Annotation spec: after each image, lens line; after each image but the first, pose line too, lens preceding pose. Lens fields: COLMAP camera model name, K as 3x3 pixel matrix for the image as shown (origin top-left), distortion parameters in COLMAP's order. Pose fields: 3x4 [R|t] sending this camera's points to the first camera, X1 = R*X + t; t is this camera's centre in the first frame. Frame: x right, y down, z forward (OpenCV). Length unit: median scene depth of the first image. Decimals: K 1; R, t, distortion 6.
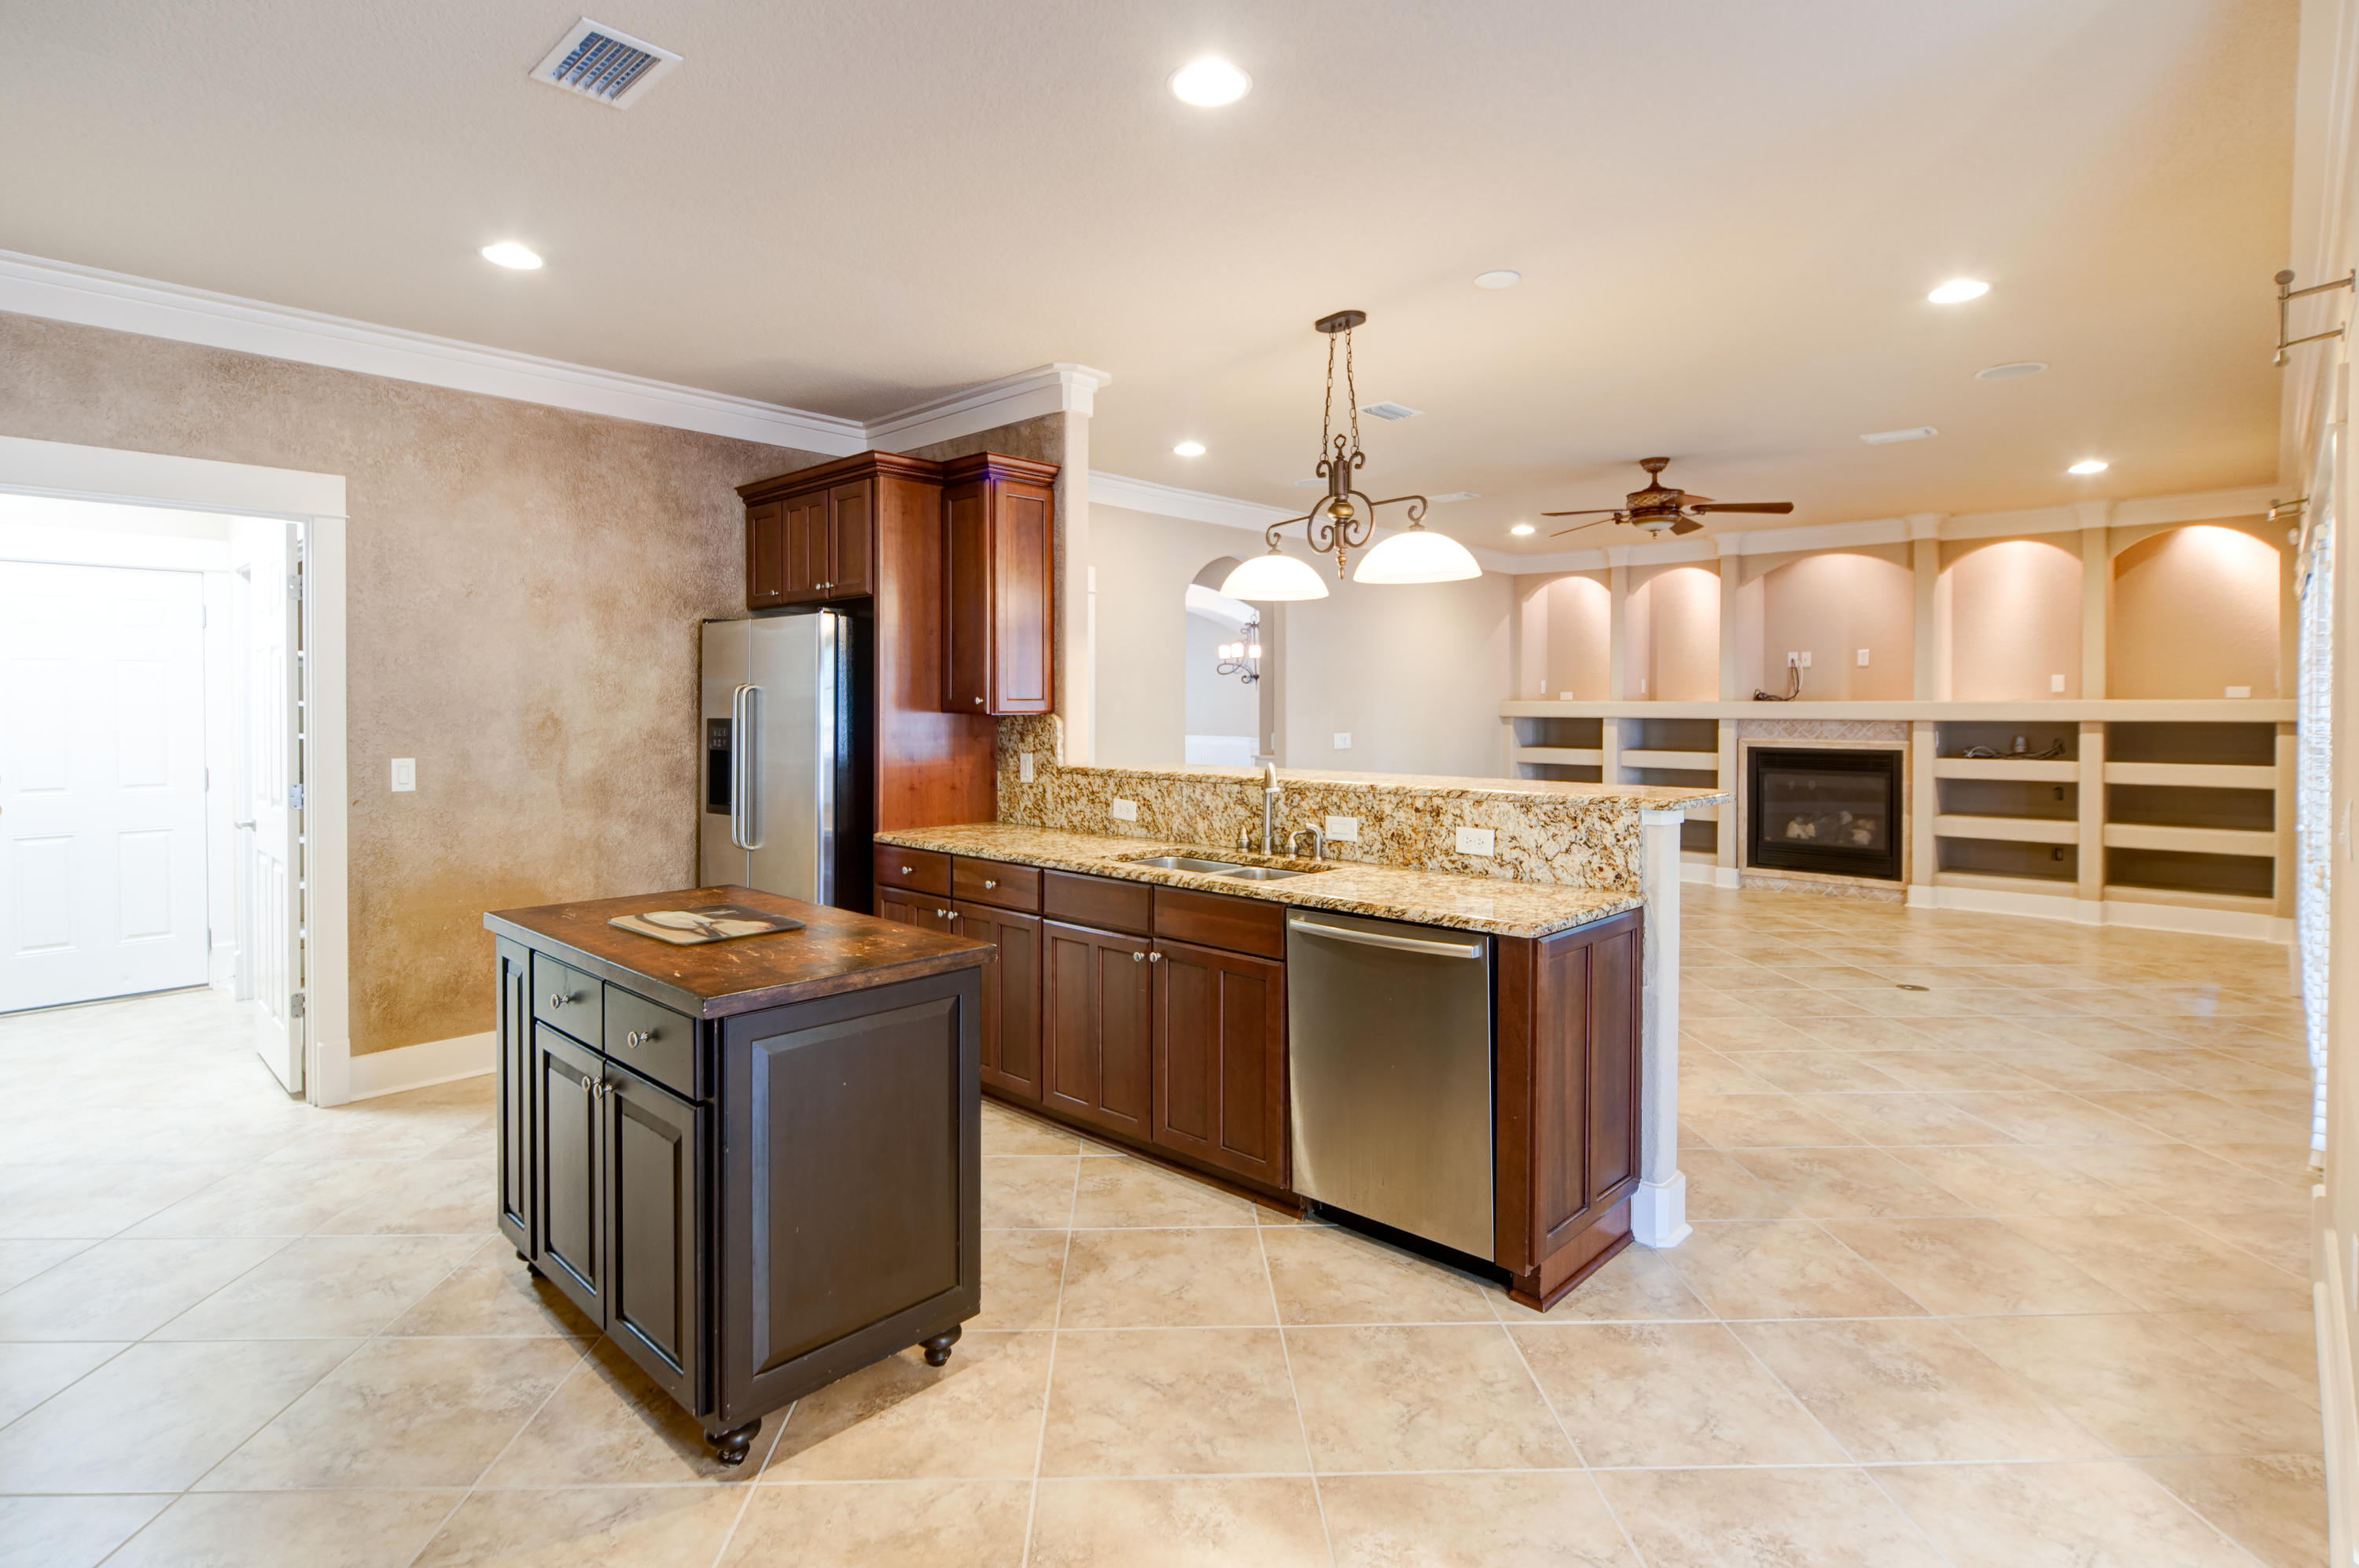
lens RADIAL K [[1159.5, 0, 1182.6], [0, 1159.5, 725.8], [0, 0, 1]] dist [-0.001390, -0.000083]
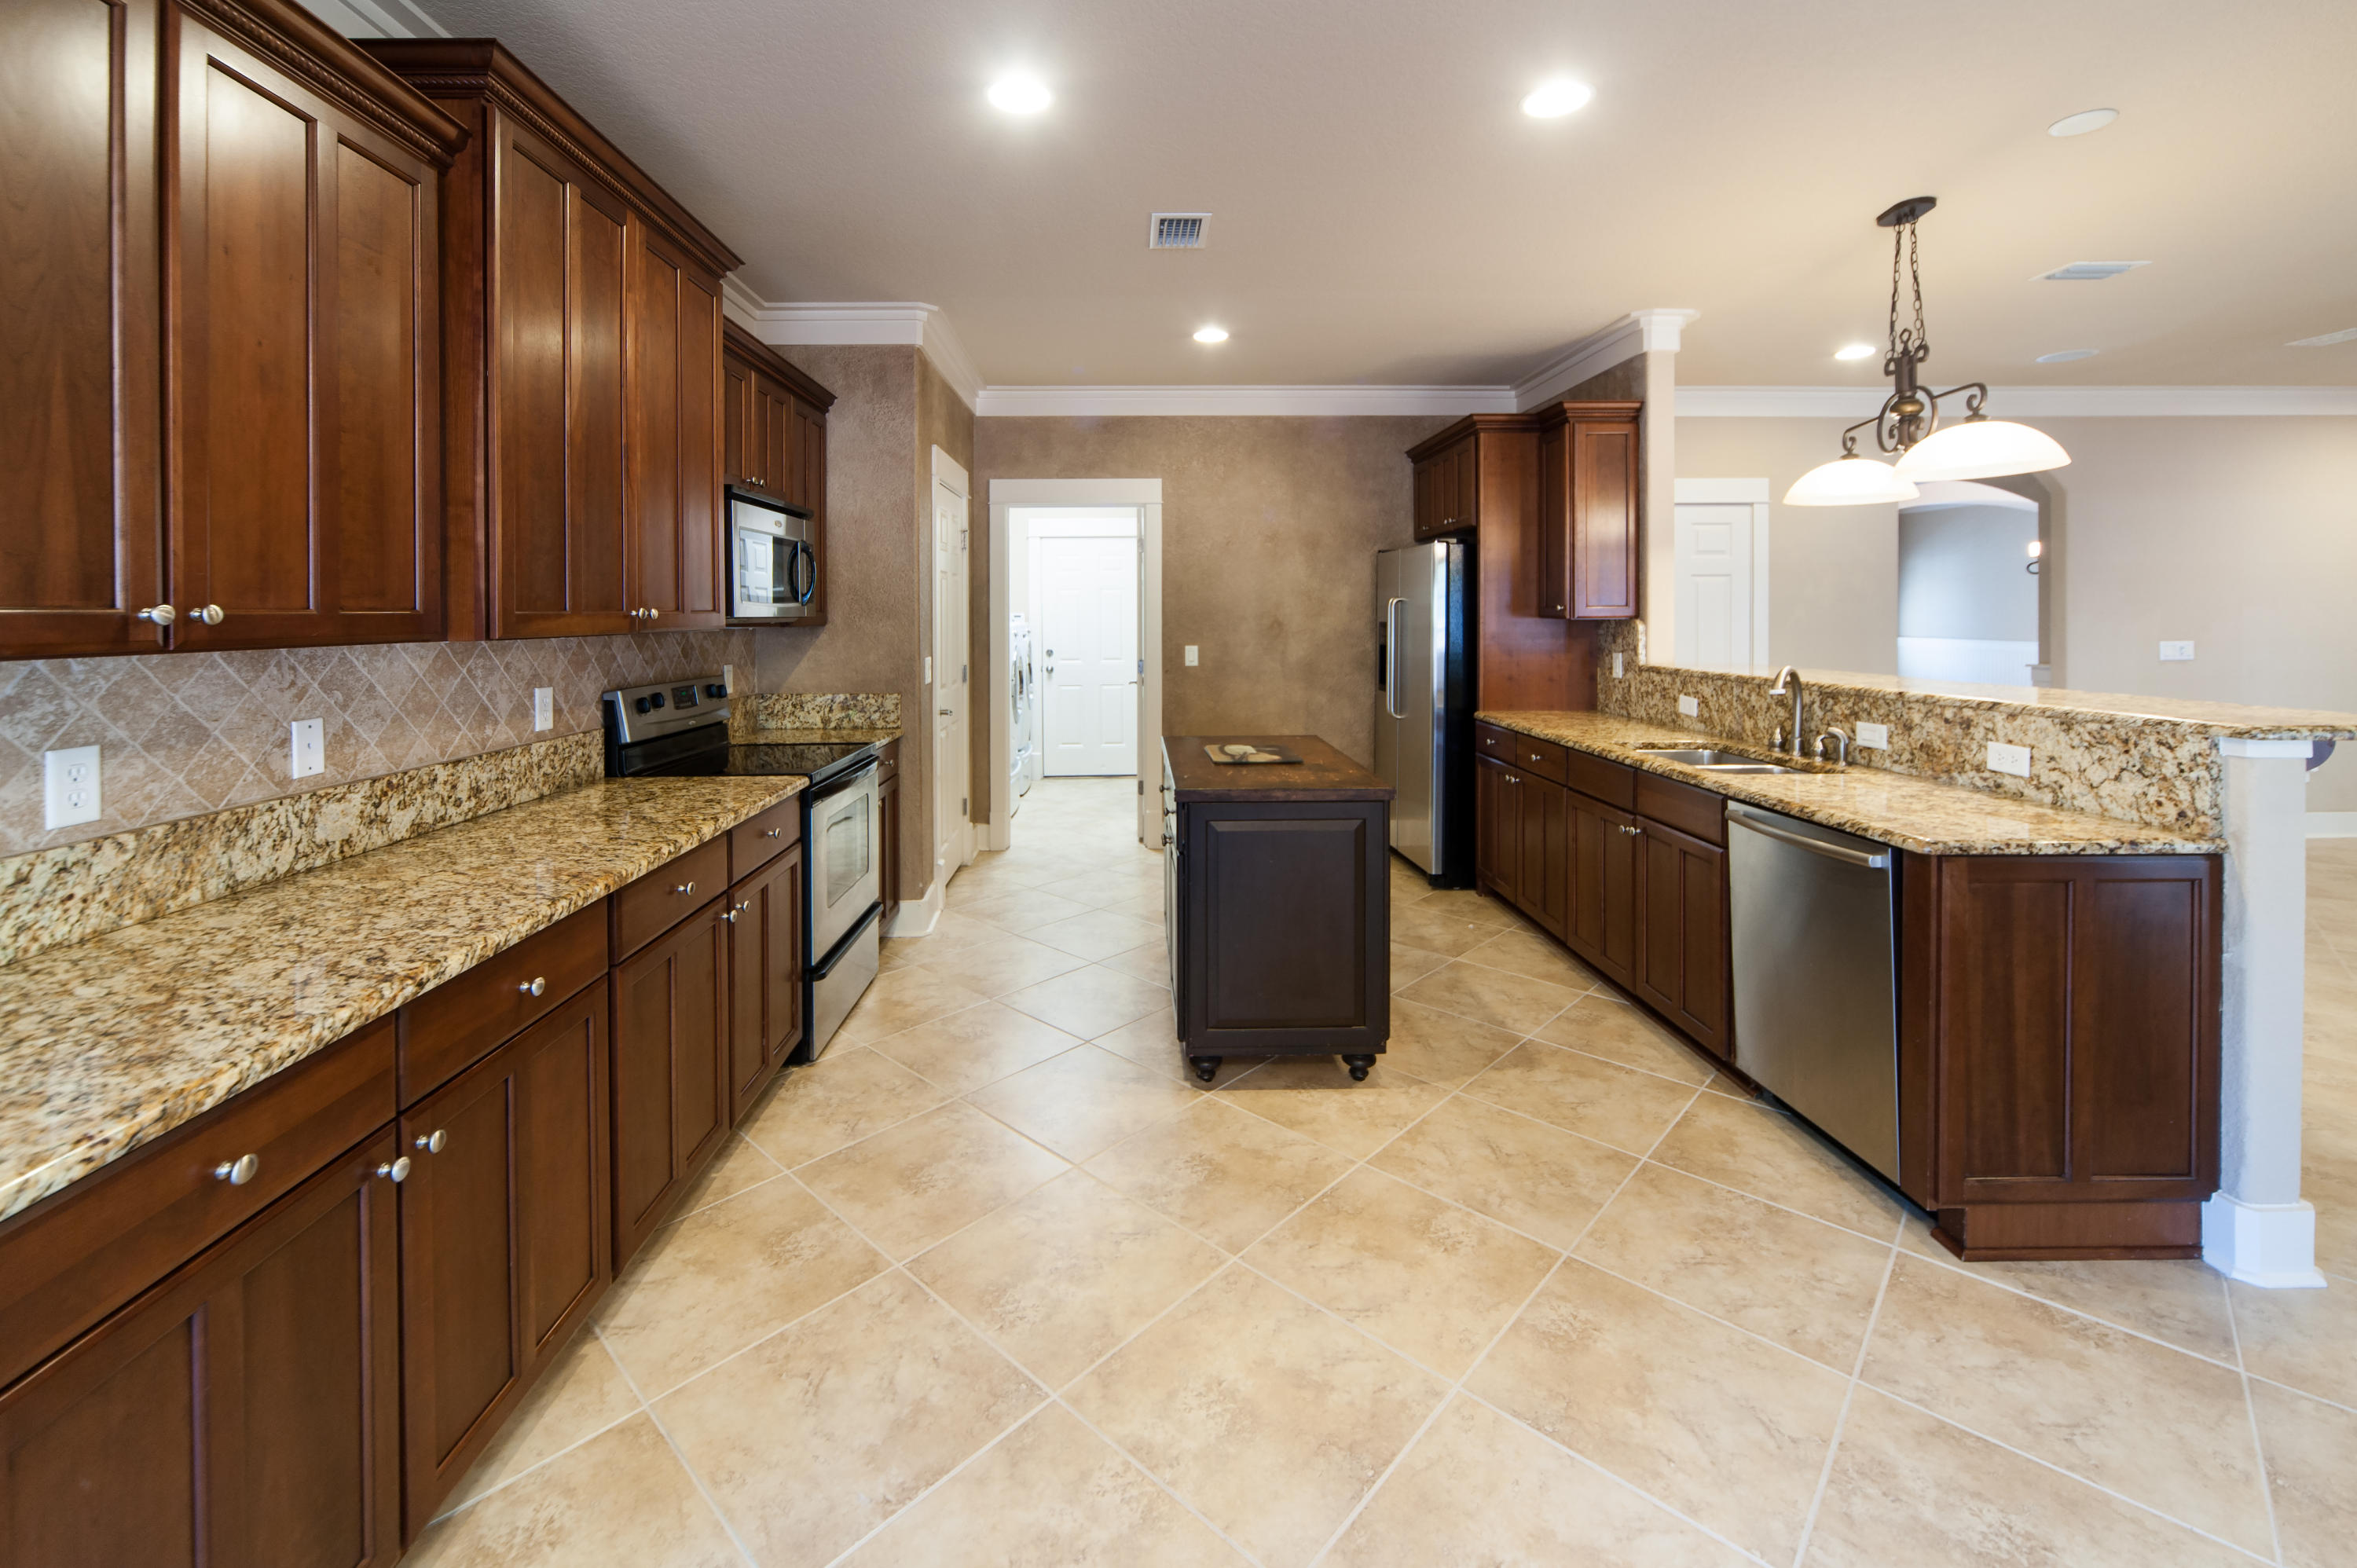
lens RADIAL K [[972.1, 0, 1173.9], [0, 972.1, 626.8], [0, 0, 1]] dist [-0.000275, -0.000439]
pose [[0.714705, 0.005995, -0.699400, 0.305253], [-0.007127, 0.999974, 0.001288, -0.000251], [0.699390, 0.004064, 0.714729, -0.003322]]
